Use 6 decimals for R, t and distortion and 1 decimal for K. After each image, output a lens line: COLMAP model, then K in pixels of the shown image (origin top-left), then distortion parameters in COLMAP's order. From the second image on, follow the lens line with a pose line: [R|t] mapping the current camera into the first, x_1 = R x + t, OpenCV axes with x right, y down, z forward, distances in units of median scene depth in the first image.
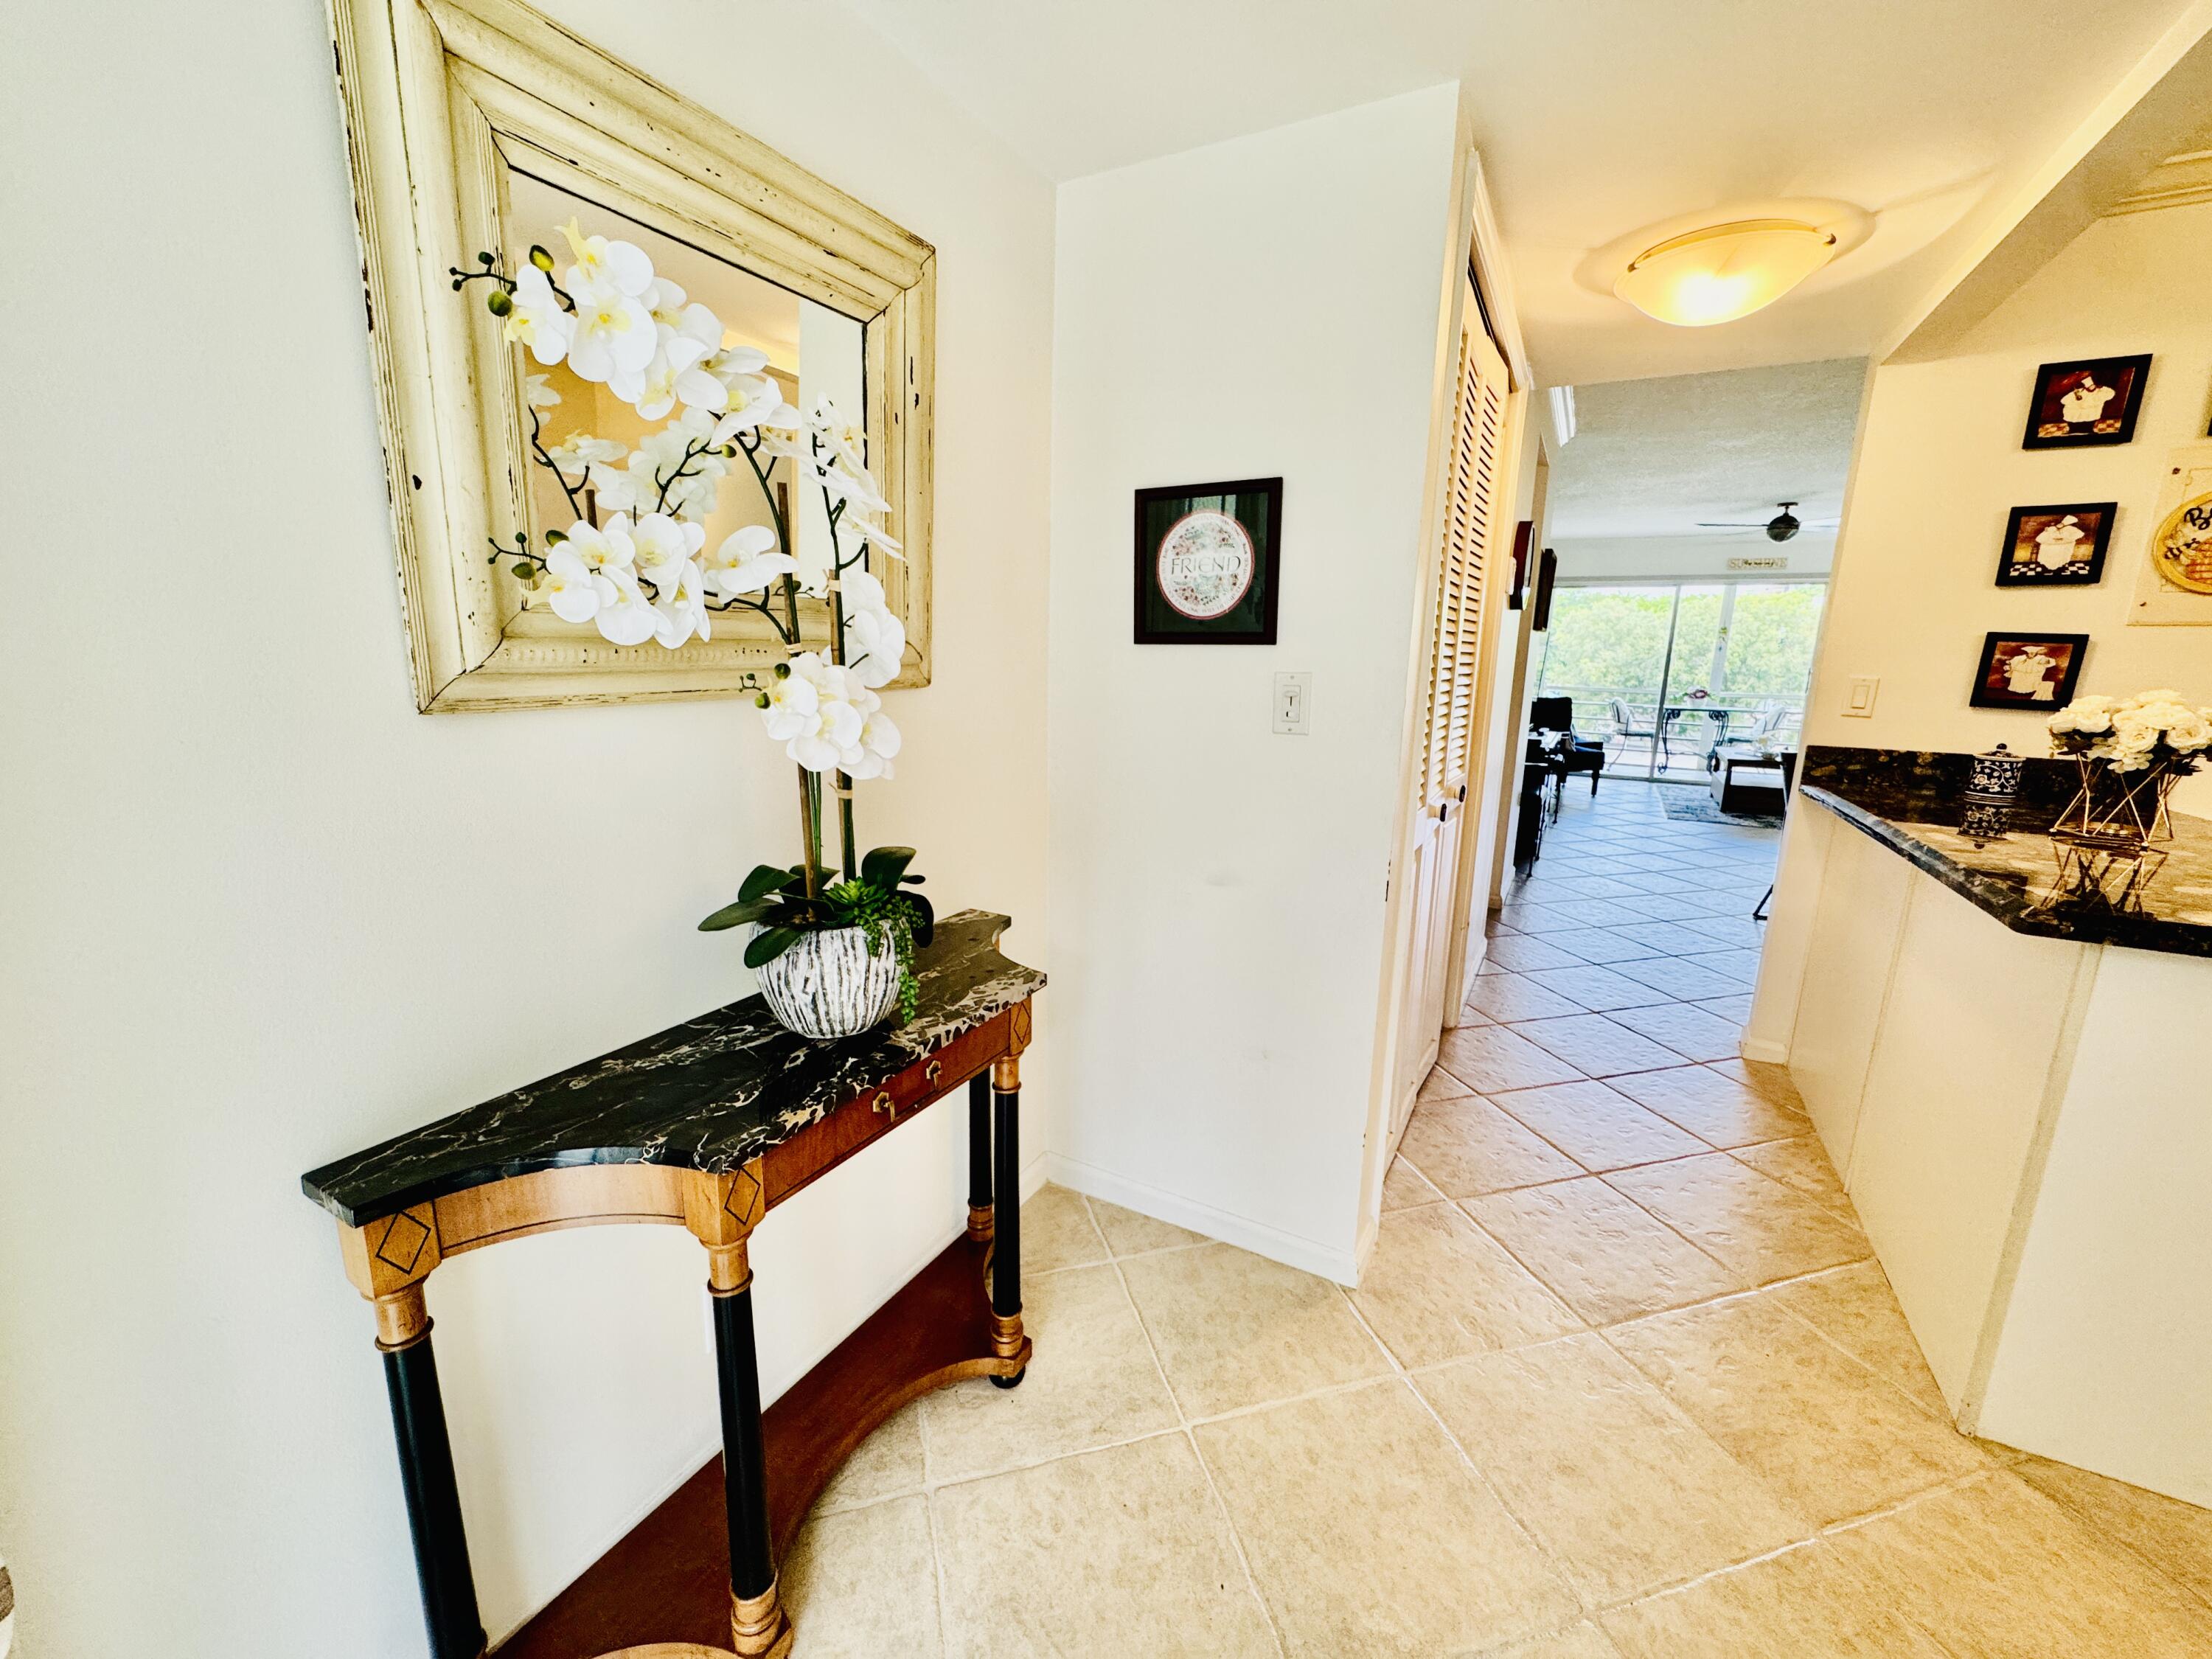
lens RADIAL K [[886.1, 0, 1104.9], [0, 886.1, 824.6], [0, 0, 1]] dist [0.000977, -0.000327]
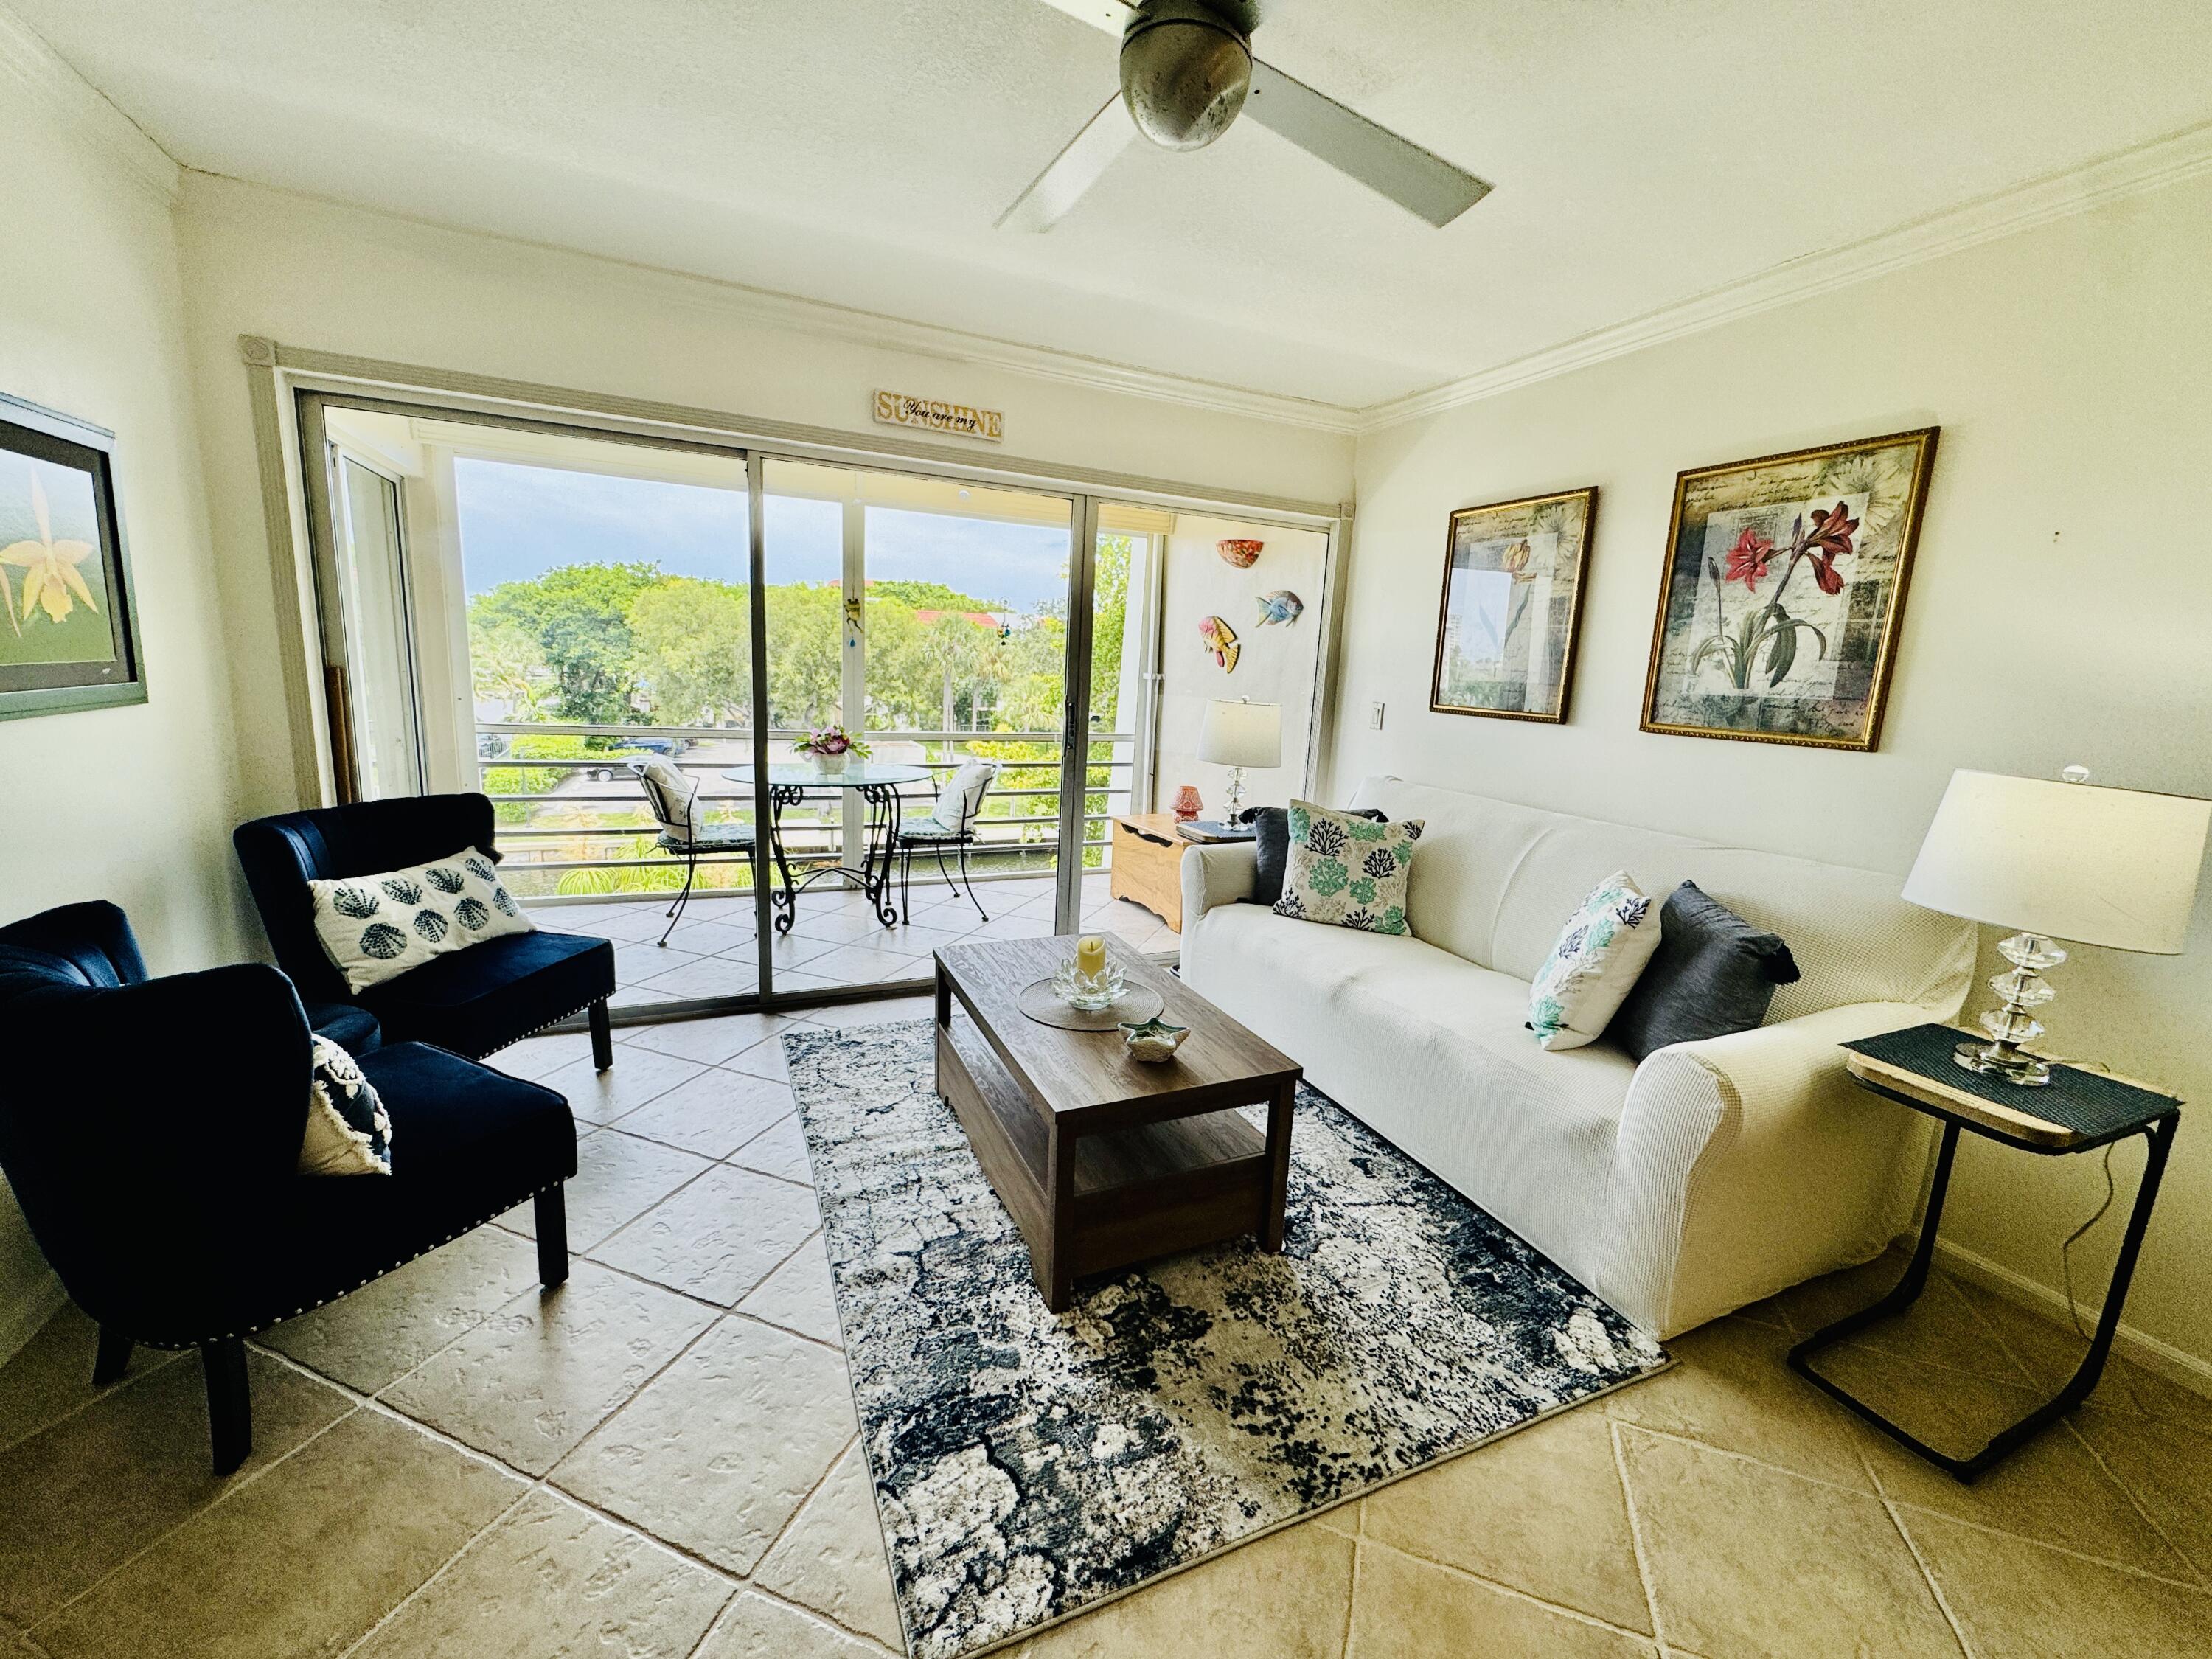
lens RADIAL K [[886.1, 0, 1104.9], [0, 886.1, 824.6], [0, 0, 1]] dist [0.000977, -0.000327]
pose [[0.598349, -0.134190, 0.789918, 0.386642], [0.121937, 0.989643, 0.075754, -0.121424], [-0.791902, 0.050993, 0.608515, 0.609012]]
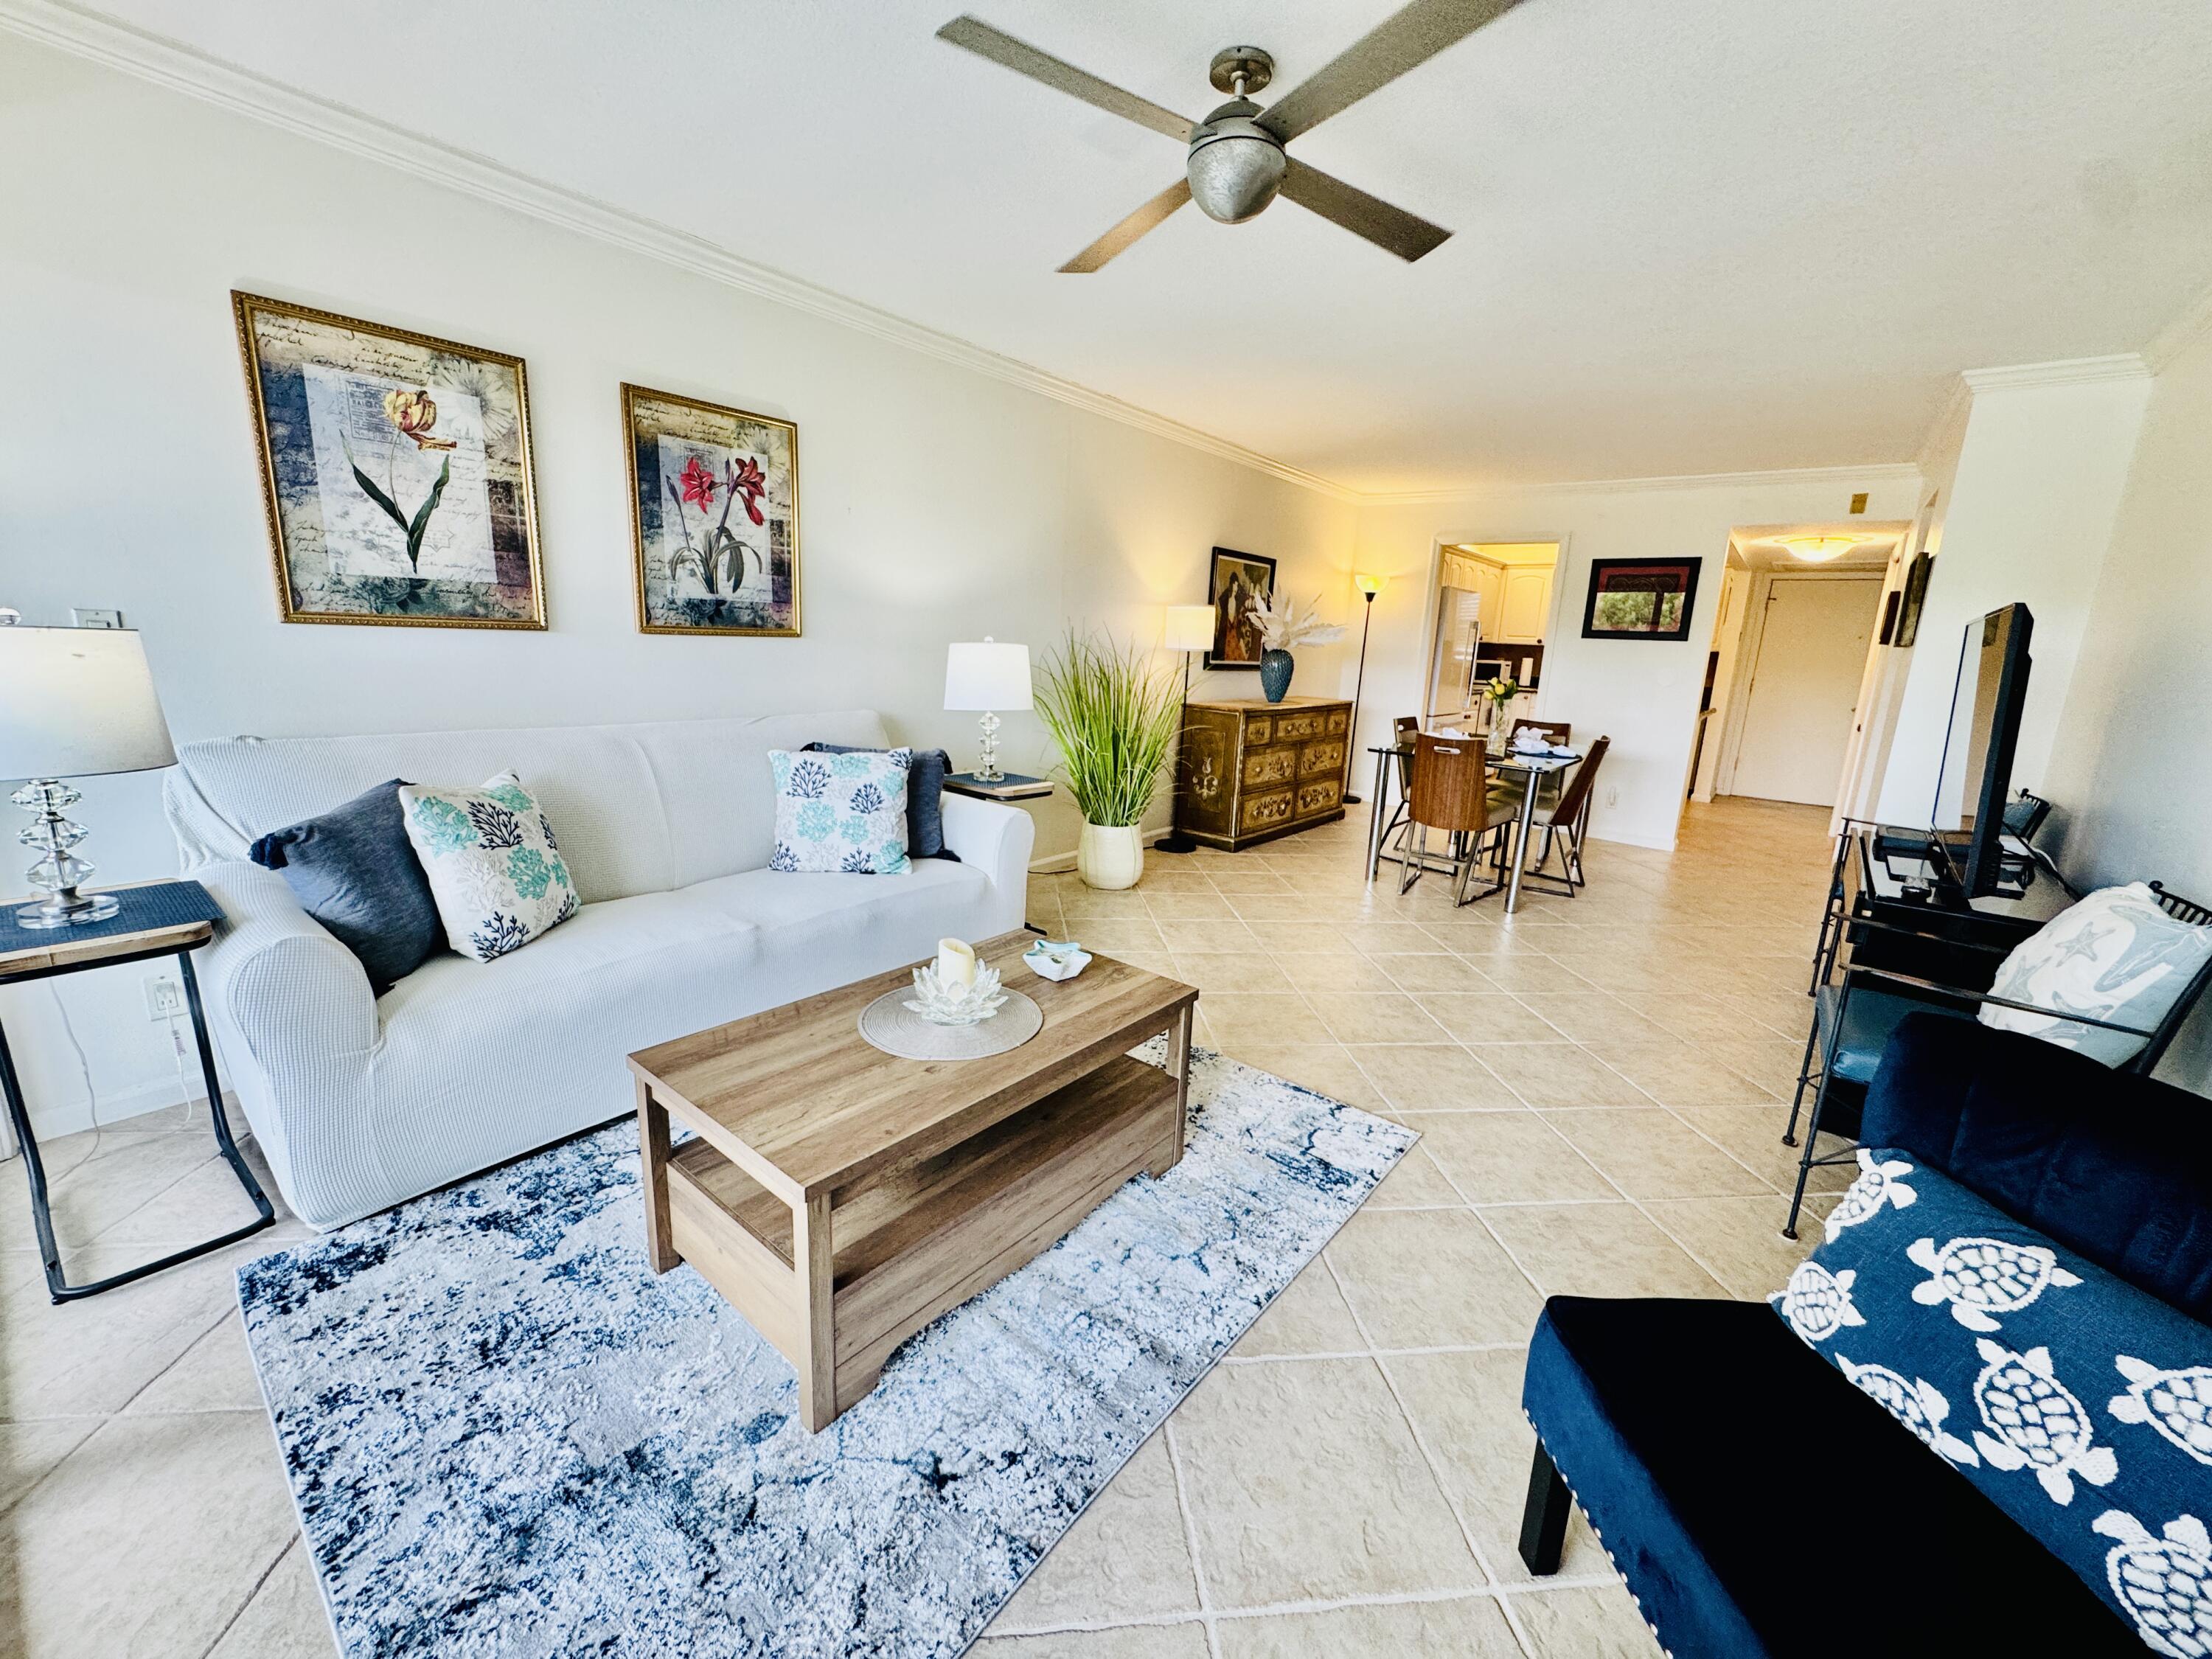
lens RADIAL K [[886.1, 0, 1104.9], [0, 886.1, 824.6], [0, 0, 1]] dist [0.000977, -0.000327]
pose [[-0.980937, -0.118498, 0.154013, 0.502407], [-0.045394, 0.910363, 0.411314, -0.178899], [-0.188948, 0.396482, -0.898388, 0.902763]]
